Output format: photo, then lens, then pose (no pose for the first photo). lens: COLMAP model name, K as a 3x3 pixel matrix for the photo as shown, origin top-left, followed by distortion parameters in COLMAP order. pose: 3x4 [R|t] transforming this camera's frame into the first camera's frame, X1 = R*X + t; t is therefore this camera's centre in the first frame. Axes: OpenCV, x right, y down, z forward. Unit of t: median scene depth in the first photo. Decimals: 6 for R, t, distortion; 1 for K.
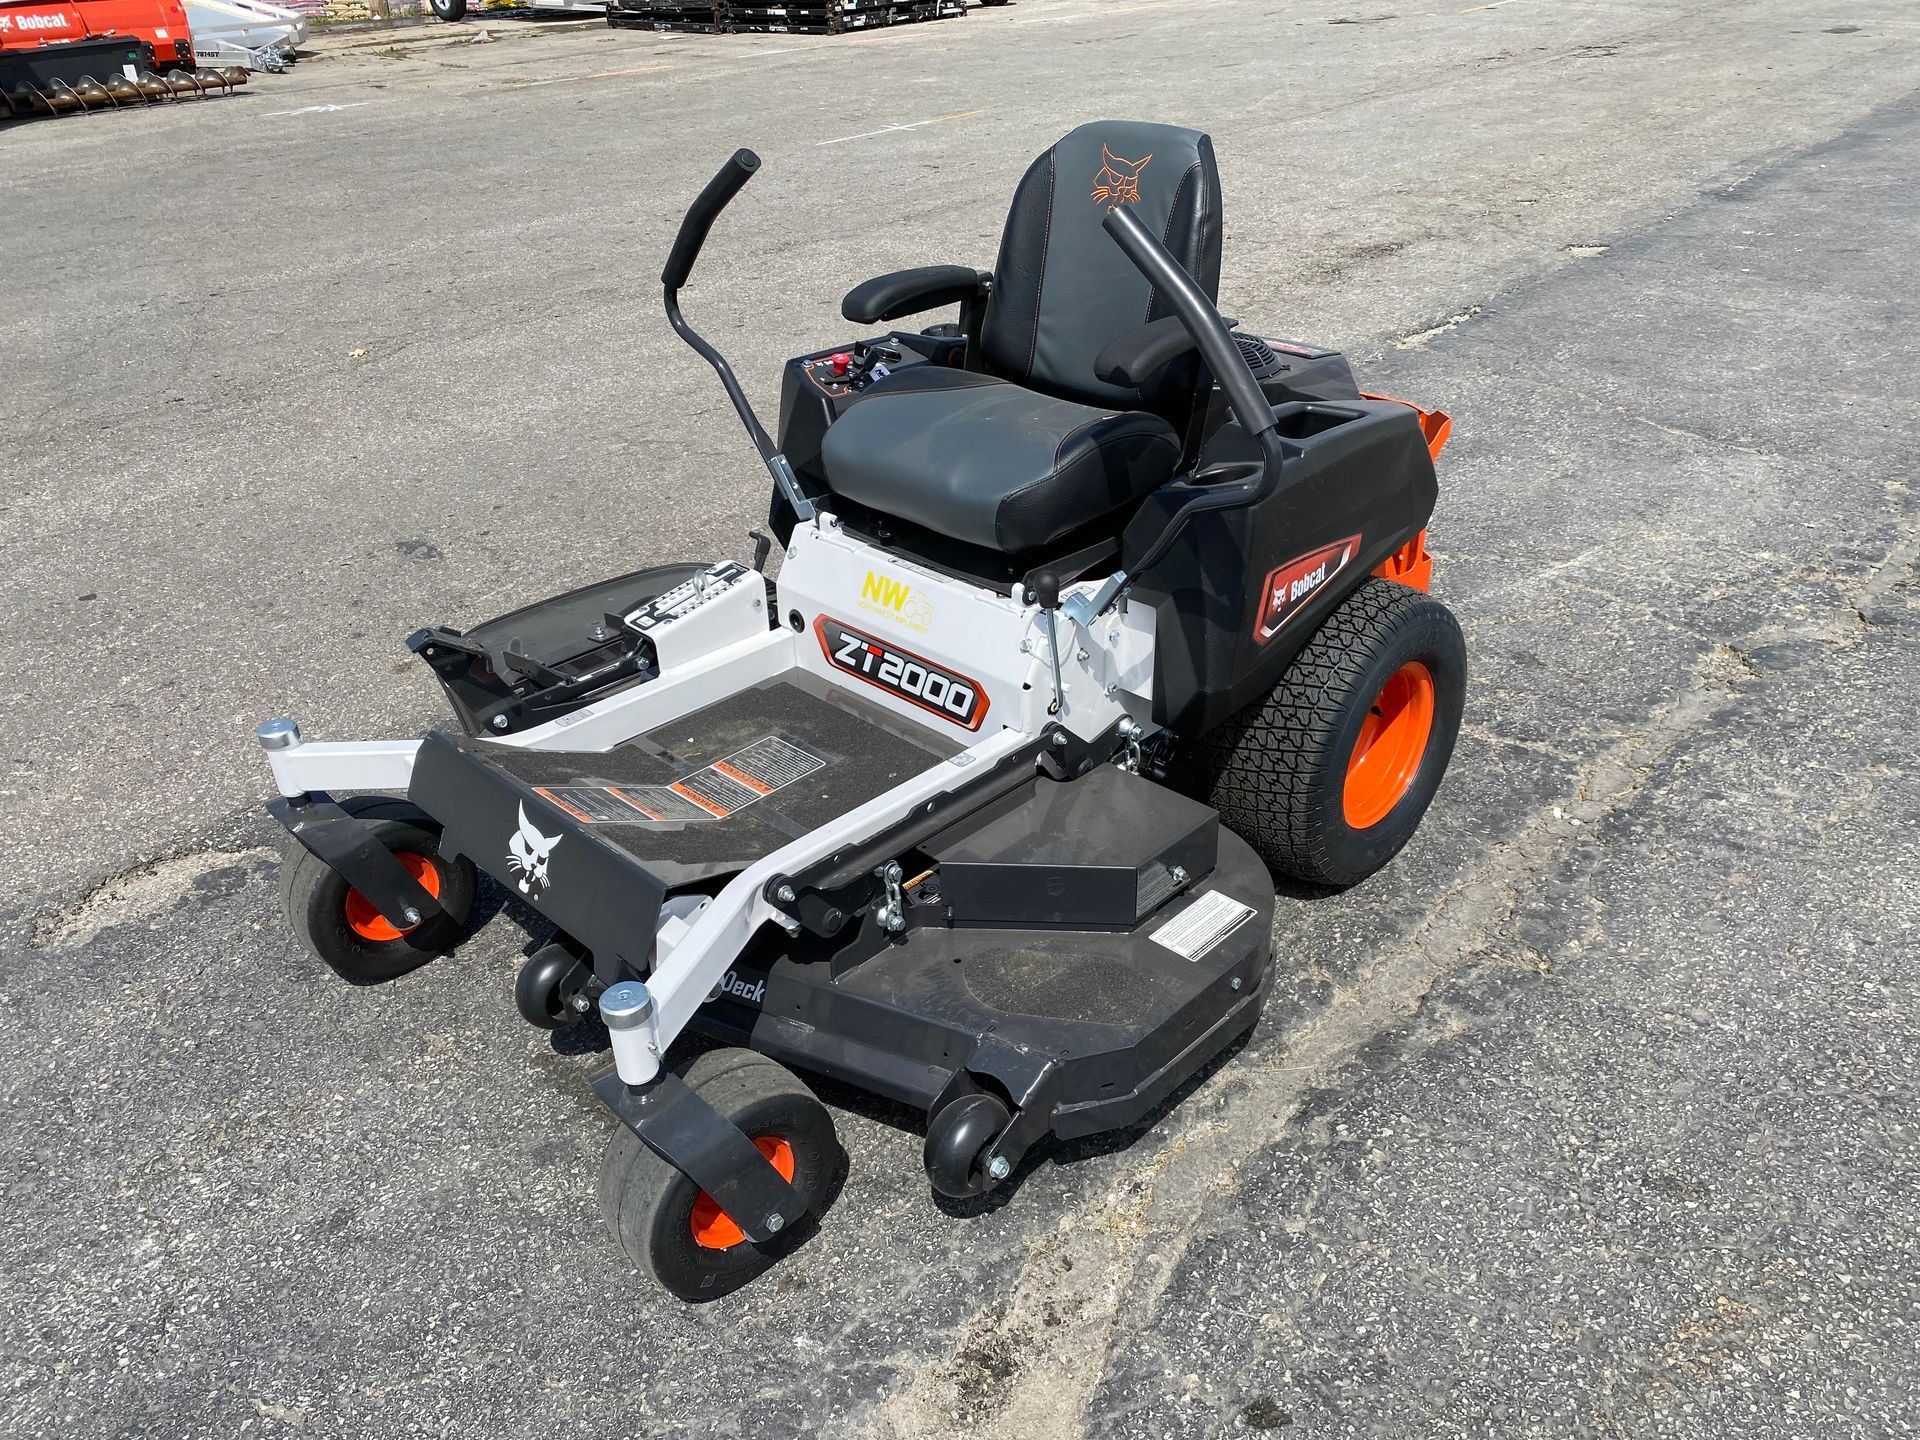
lens RADIAL K [[1512.3, 0, 974.7], [0, 1512.3, 679.4], [0, 0, 1]] dist [0.007999, 0.002405]
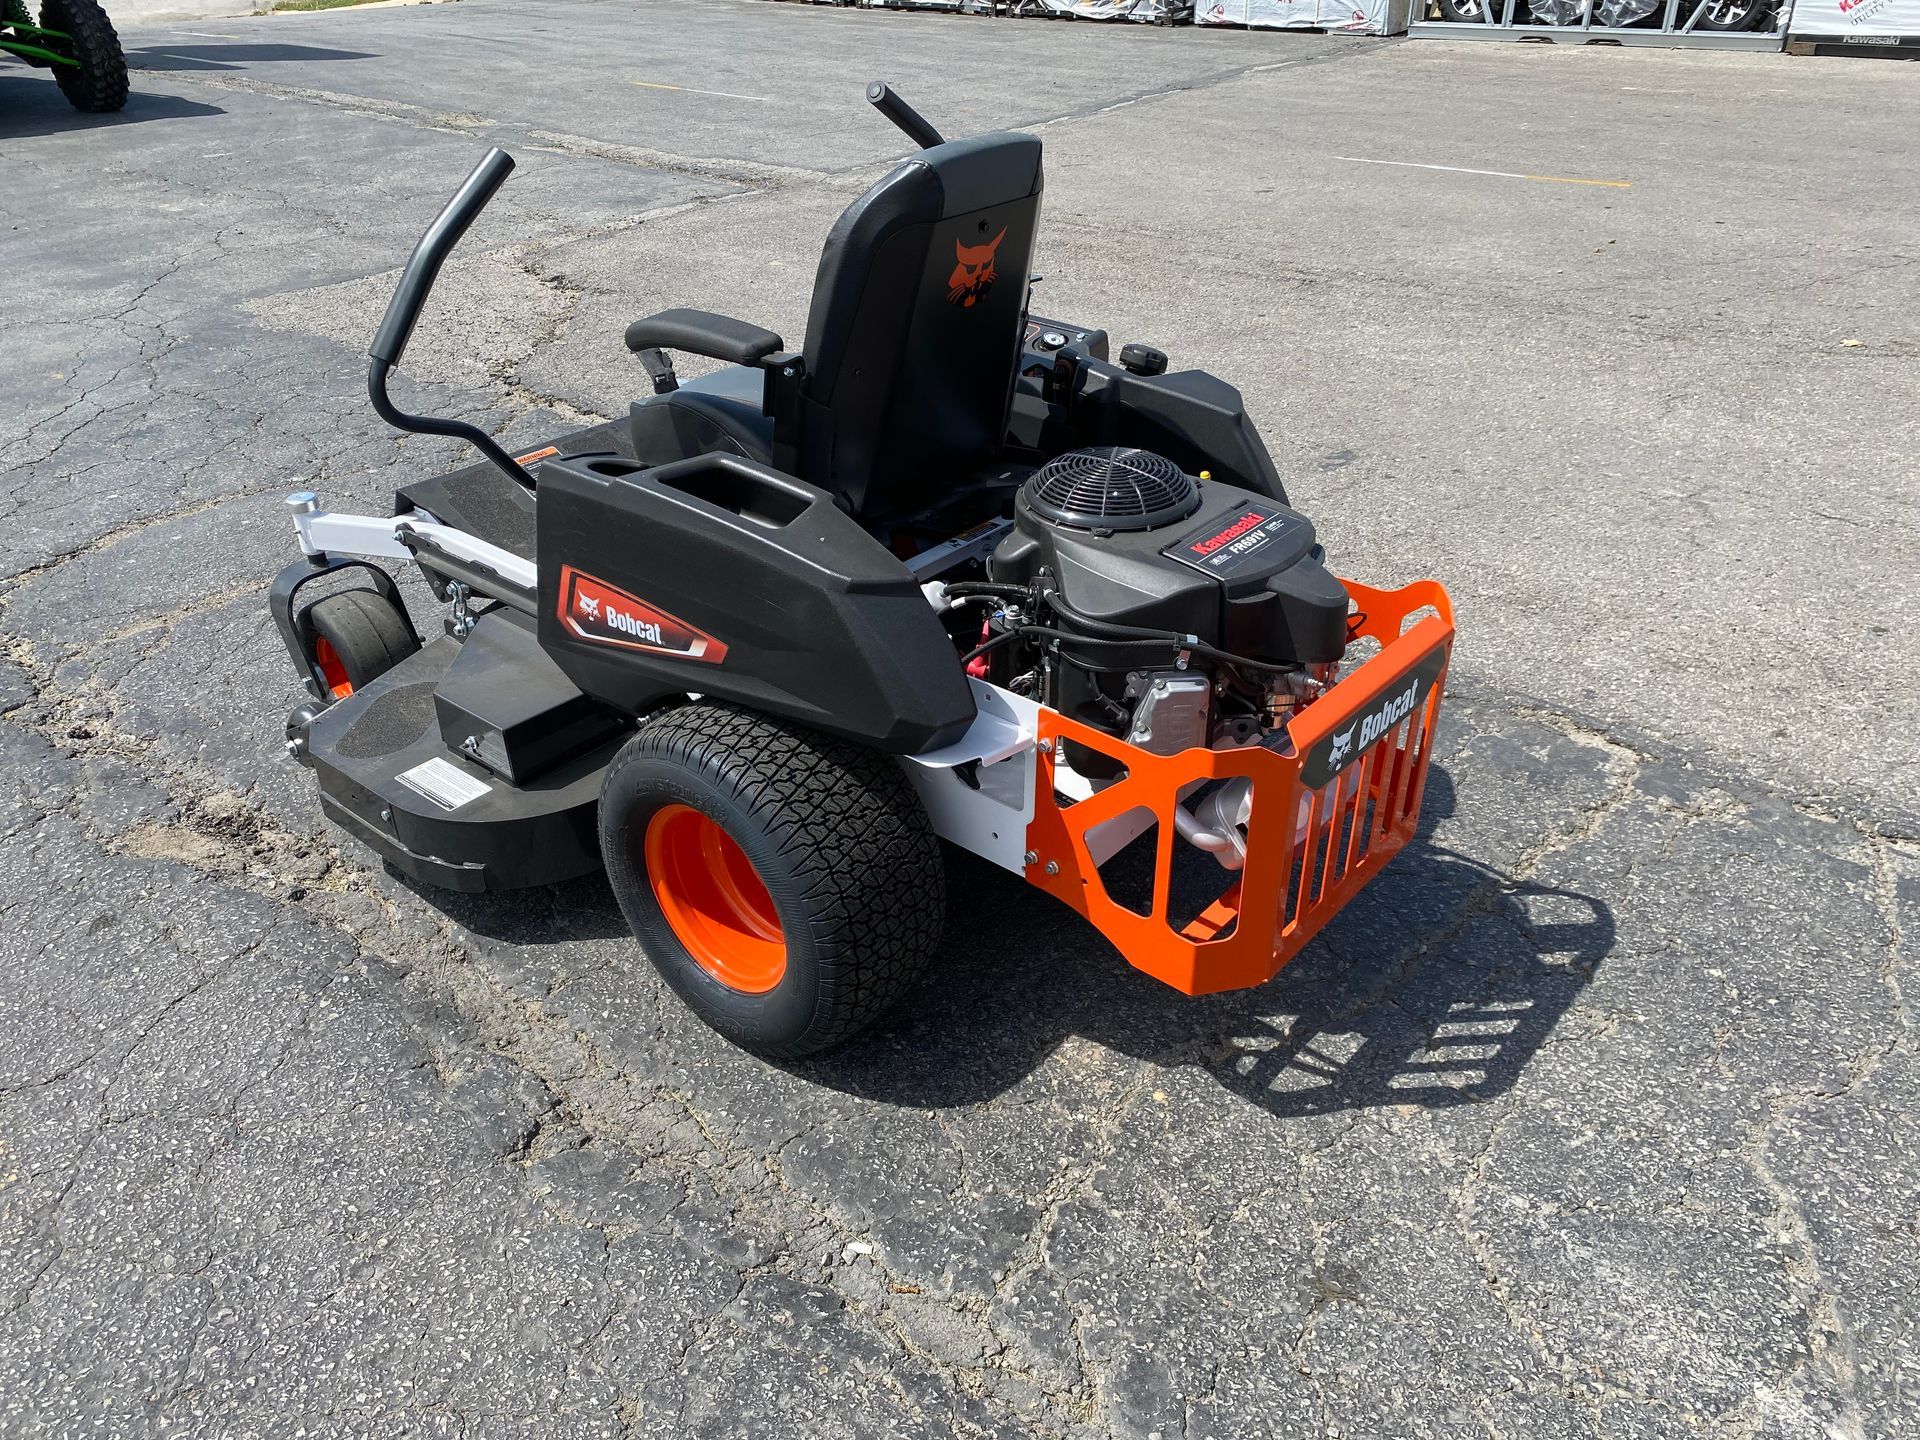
lens RADIAL K [[1472.0, 0, 969.0], [0, 1472.0, 694.5], [0, 0, 1]] dist [0.016234, -0.008861]
pose [[0.071155, 0.517259, -0.852866, 0.974366], [-0.451621, 0.779078, 0.434829, -0.489583], [0.889368, 0.354232, 0.289040, 0.904624]]
